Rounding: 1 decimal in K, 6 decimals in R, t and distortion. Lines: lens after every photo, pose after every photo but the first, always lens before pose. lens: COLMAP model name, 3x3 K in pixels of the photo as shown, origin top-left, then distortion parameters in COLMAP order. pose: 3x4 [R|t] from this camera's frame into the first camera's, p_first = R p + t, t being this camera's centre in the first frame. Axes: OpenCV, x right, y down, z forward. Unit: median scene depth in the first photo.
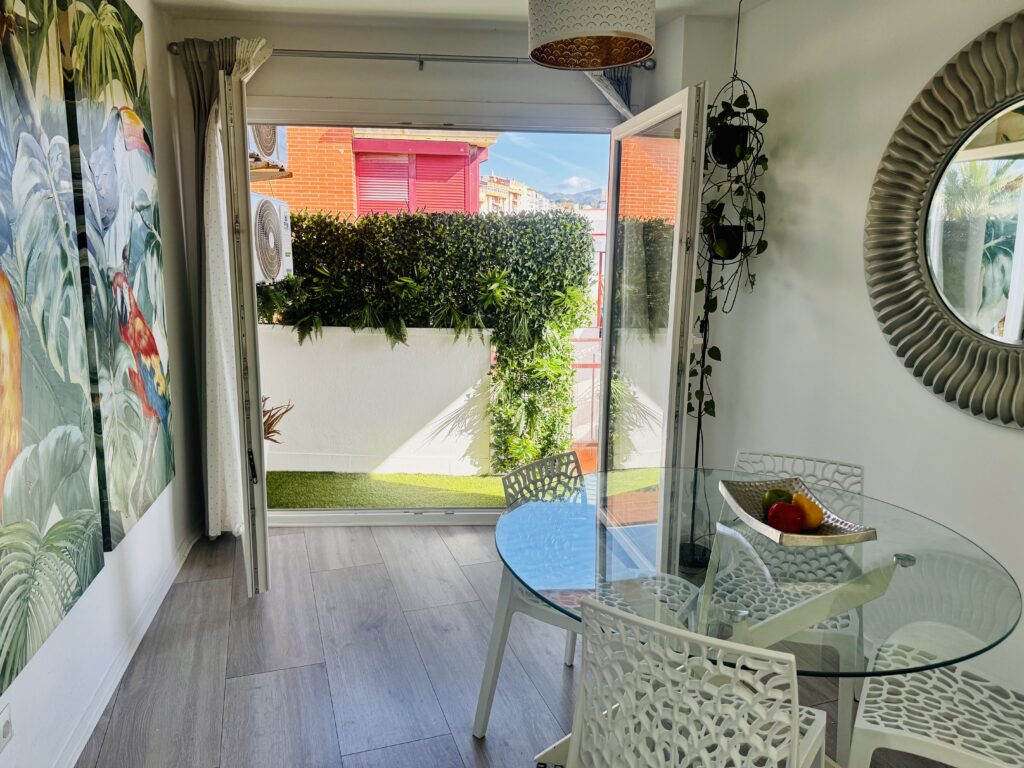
lens RADIAL K [[706.9, 0, 512.0], [0, 706.9, 384.0], [0, 0, 1]] dist [0.054127, -0.002700]
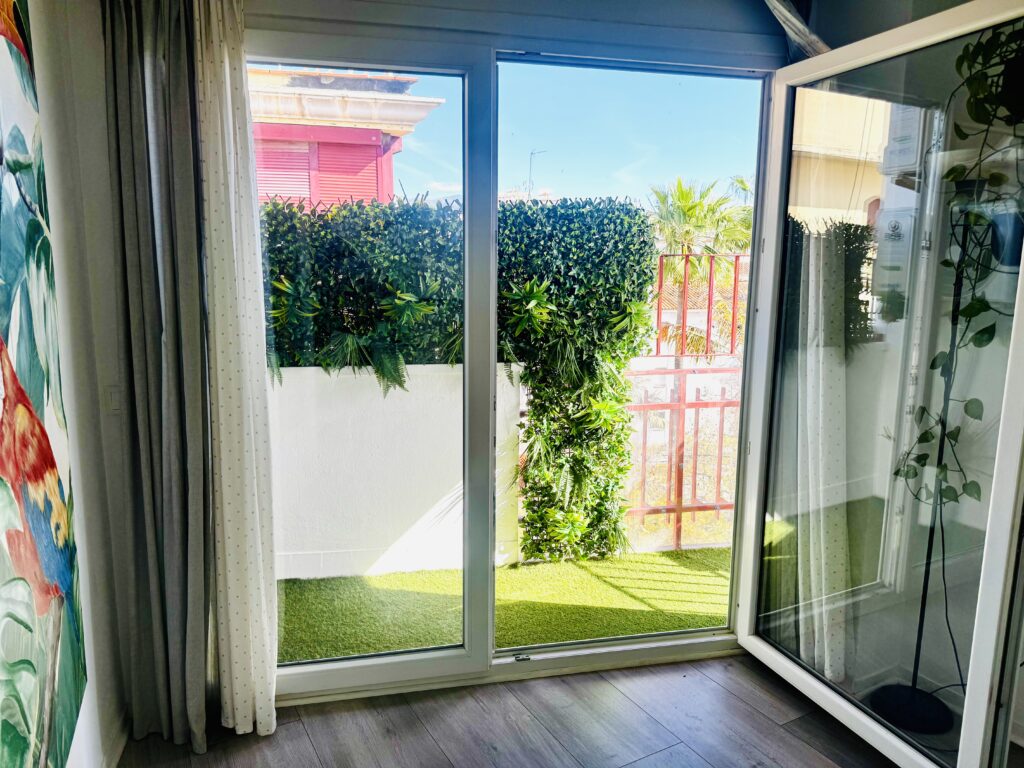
lens RADIAL K [[733.4, 0, 512.0], [0, 733.4, 384.0], [0, 0, 1]] dist [0.051359, -0.000707]
pose [[0.986540, -0.033525, 0.160047, -0.162562], [0.035521, 0.999323, -0.009626, -0.050541], [-0.159616, 0.015182, 0.987062, 0.270666]]
